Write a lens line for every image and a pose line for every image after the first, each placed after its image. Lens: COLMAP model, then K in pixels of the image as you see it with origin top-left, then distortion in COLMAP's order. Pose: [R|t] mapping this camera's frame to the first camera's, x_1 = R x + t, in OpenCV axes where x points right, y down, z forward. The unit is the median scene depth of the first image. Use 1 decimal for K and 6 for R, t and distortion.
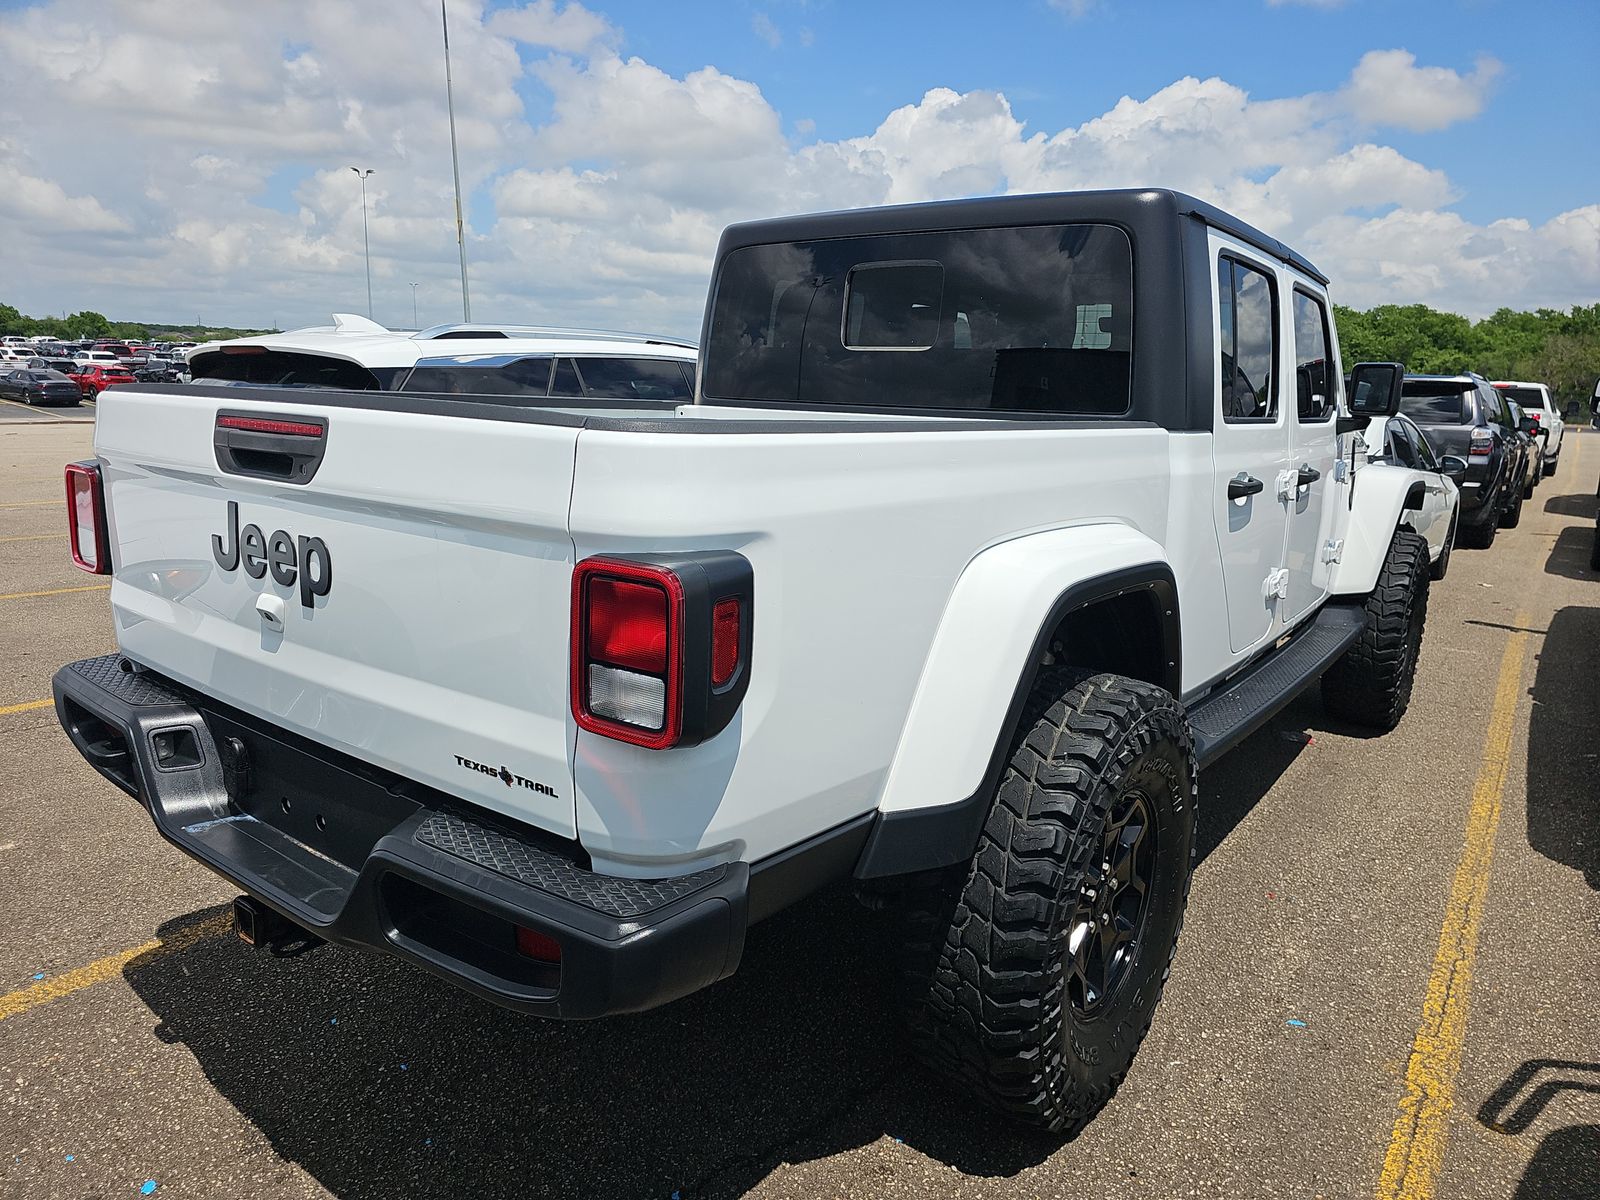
lens RADIAL K [[1064.2, 0, 804.7], [0, 1064.2, 592.1], [0, 0, 1]] dist [0.048371, -0.050760]
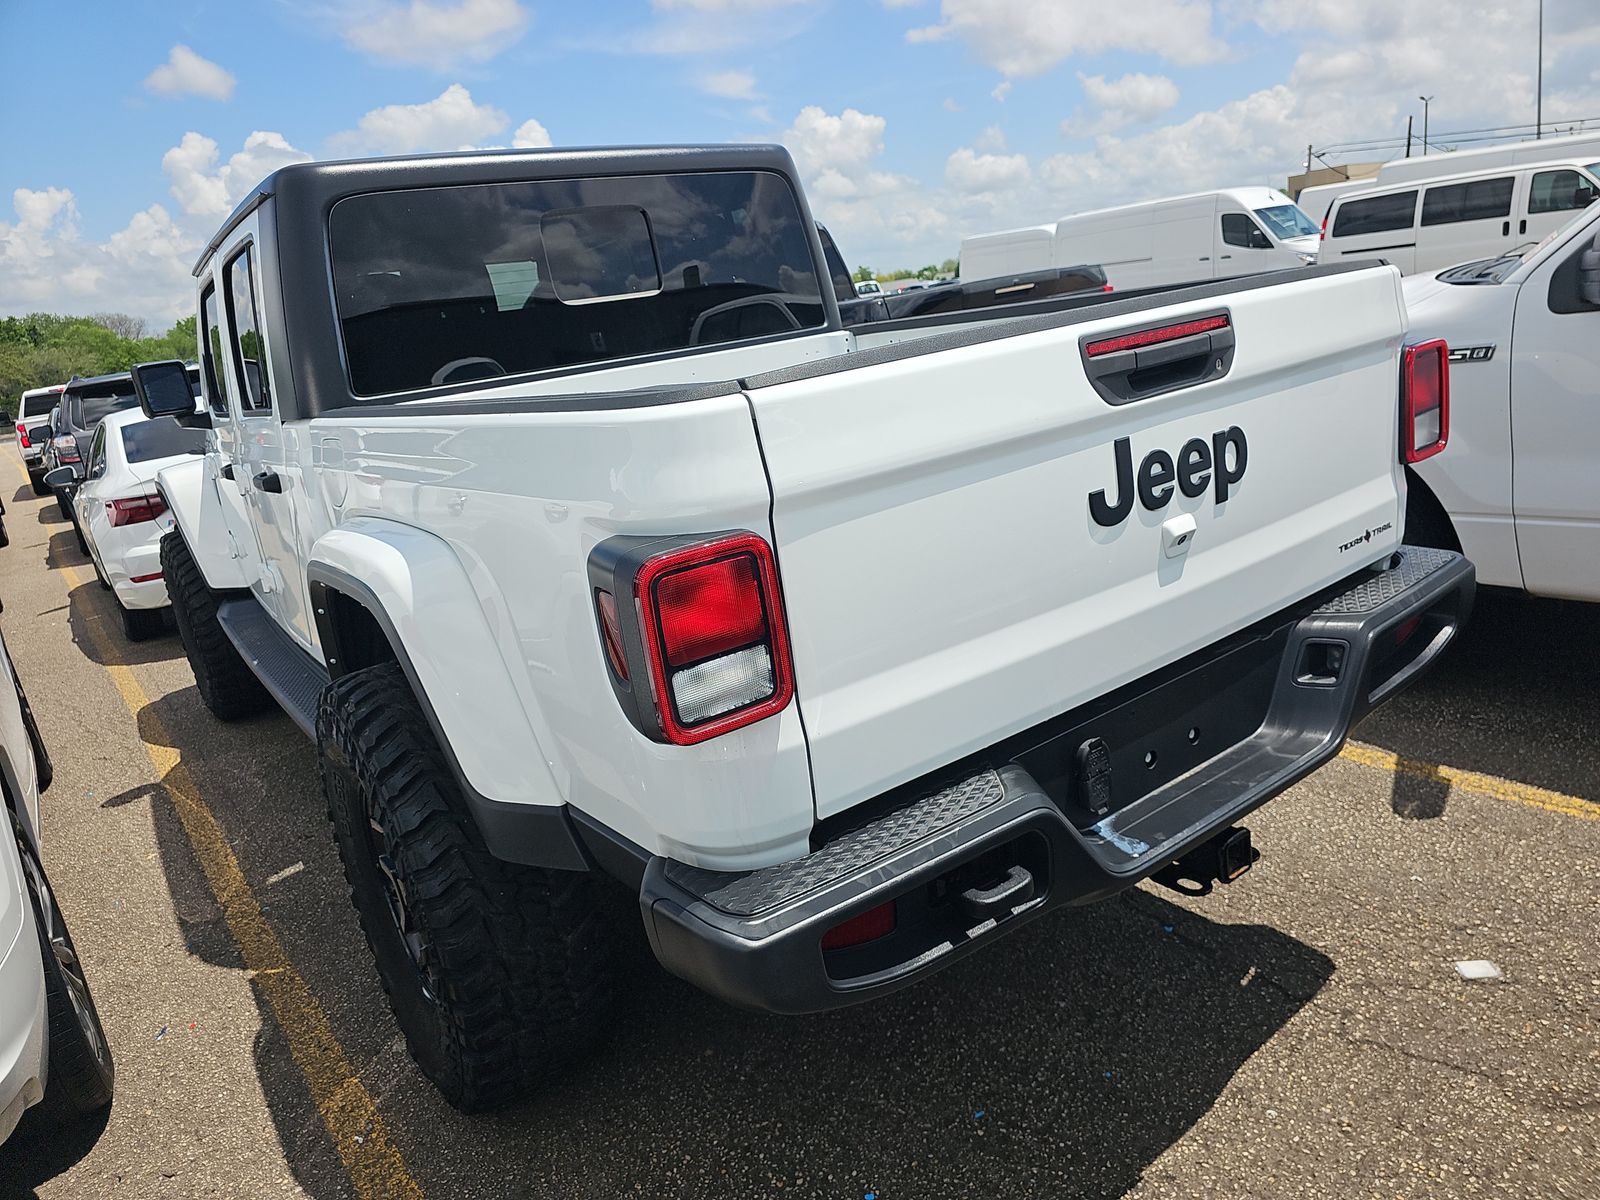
lens RADIAL K [[1064.3, 0, 802.1], [0, 1064.3, 585.7], [0, 0, 1]] dist [0.063765, -0.077799]
pose [[0.283557, -0.312113, 0.906742, -1.534020], [0.327104, 0.920323, 0.214495, -0.262183], [-0.901442, 0.235778, 0.363057, 1.025548]]
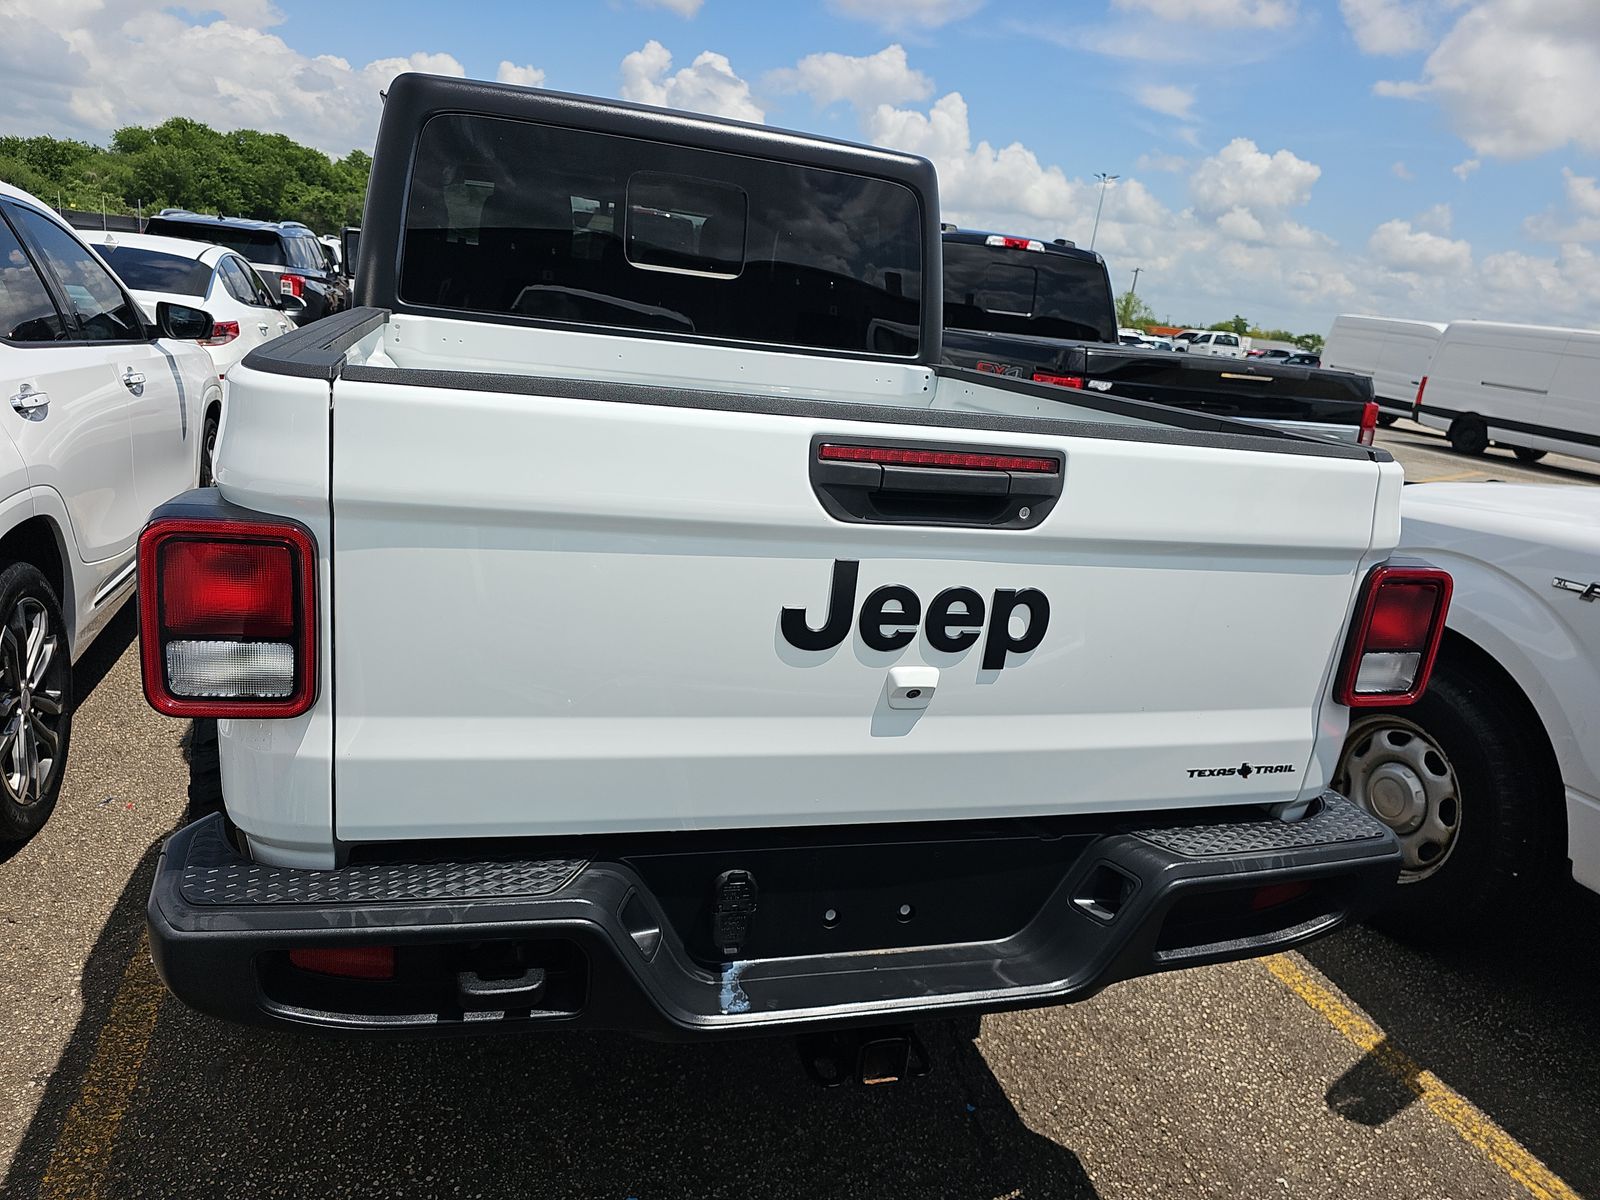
lens RADIAL K [[1064.2, 0, 804.7], [0, 1064.2, 592.1], [0, 0, 1]] dist [0.048371, -0.050760]
pose [[0.586820, -0.182529, 0.788876, -1.229069], [0.063333, 0.981623, 0.180015, -0.211982], [-0.807237, -0.055675, 0.587596, 0.636746]]
